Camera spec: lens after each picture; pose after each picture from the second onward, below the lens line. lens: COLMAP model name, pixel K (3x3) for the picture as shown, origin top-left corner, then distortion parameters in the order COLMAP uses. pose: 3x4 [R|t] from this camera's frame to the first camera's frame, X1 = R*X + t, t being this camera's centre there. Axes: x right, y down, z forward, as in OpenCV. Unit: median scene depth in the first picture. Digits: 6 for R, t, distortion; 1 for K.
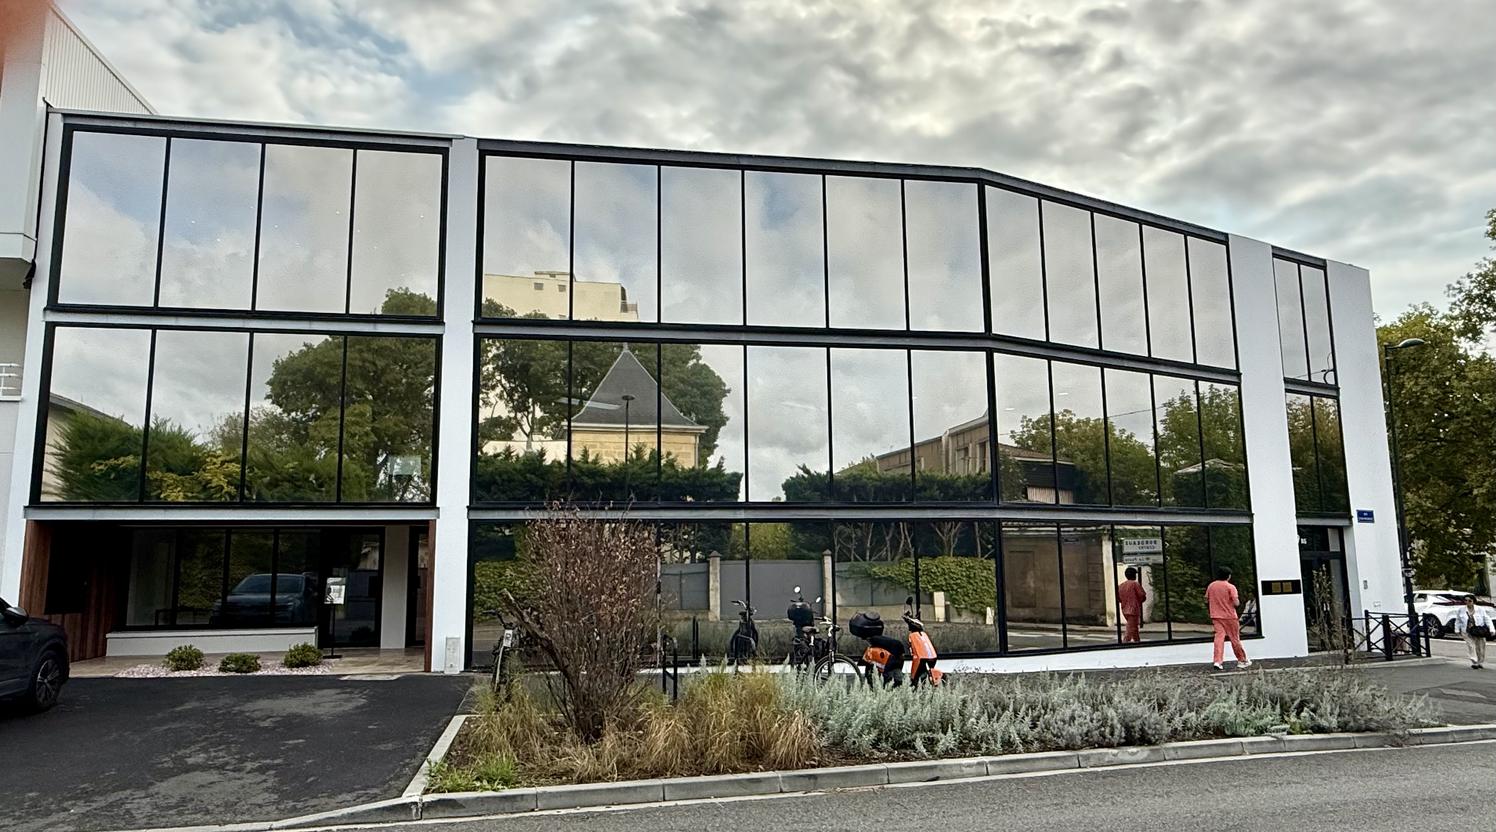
lens RADIAL K [[1013.4, 0, 748.0], [0, 1013.4, 416.0], [0, 0, 1]] dist [0.033924, 0.000619]
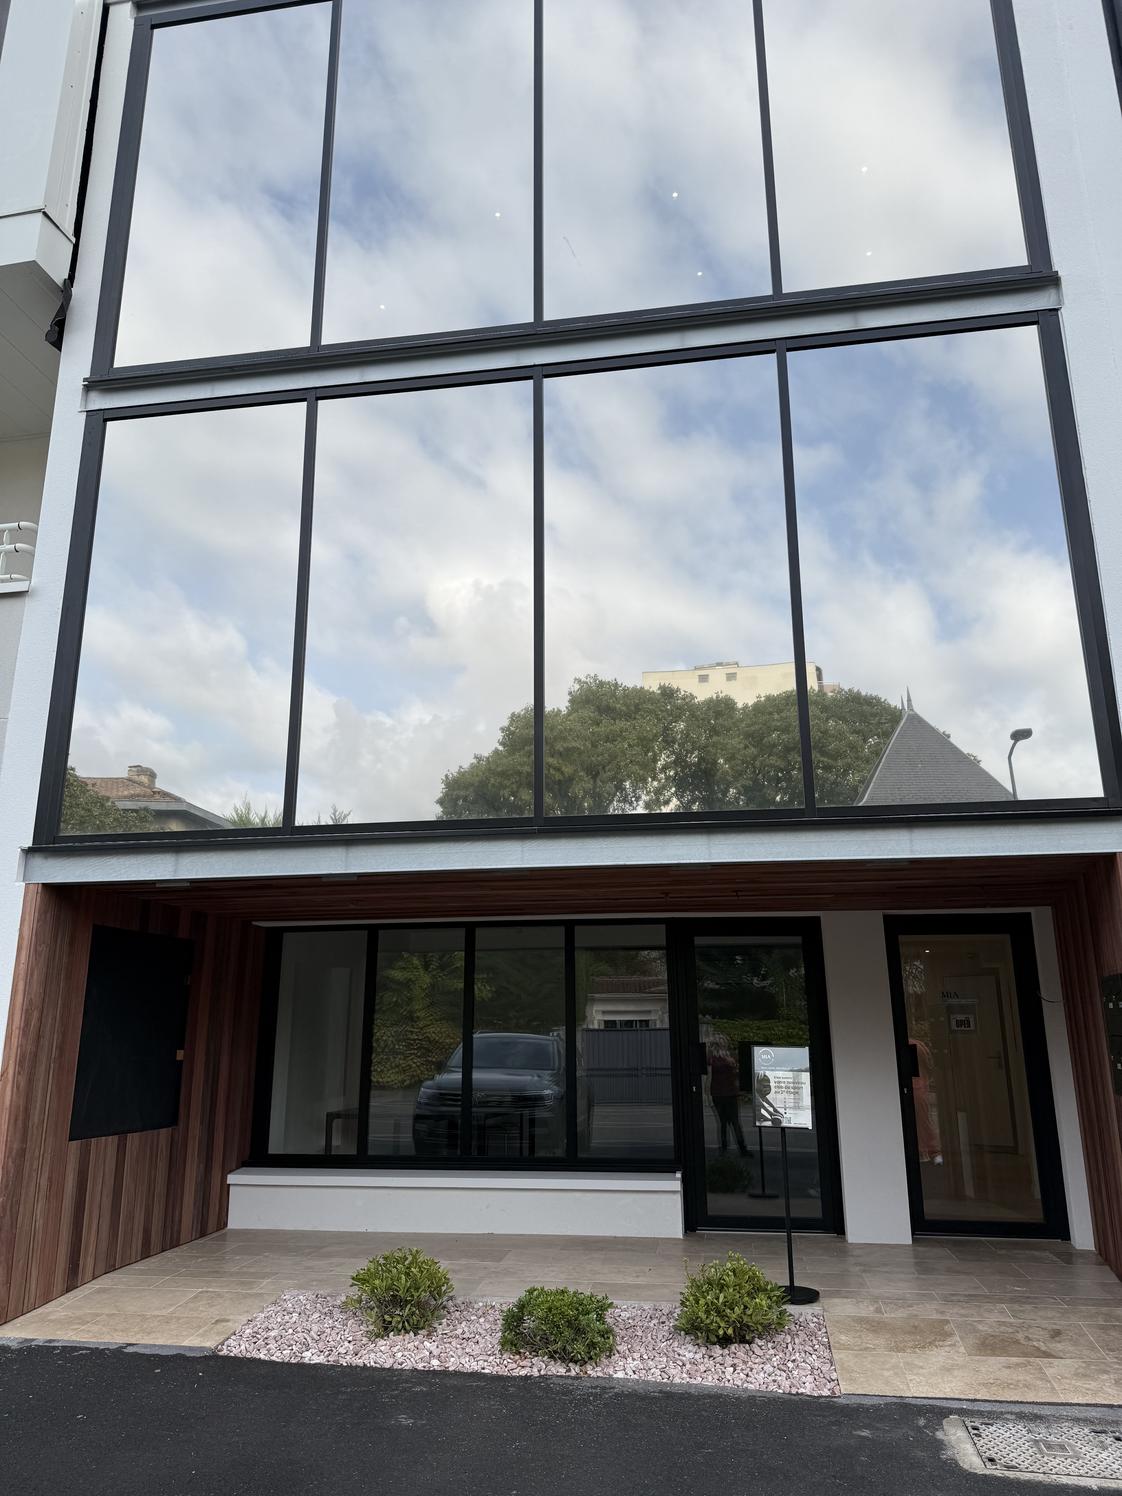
lens RADIAL K [[1065.2, 0, 561.0], [0, 1065.2, 748.0], [0, 0, 1]] dist [0.142683, -0.210516]
pose [[0.953070, -0.069709, -0.294615, -0.376807], [0.036289, 0.992419, -0.117420, 0.102359], [0.300567, 0.101218, 0.948375, 0.650605]]
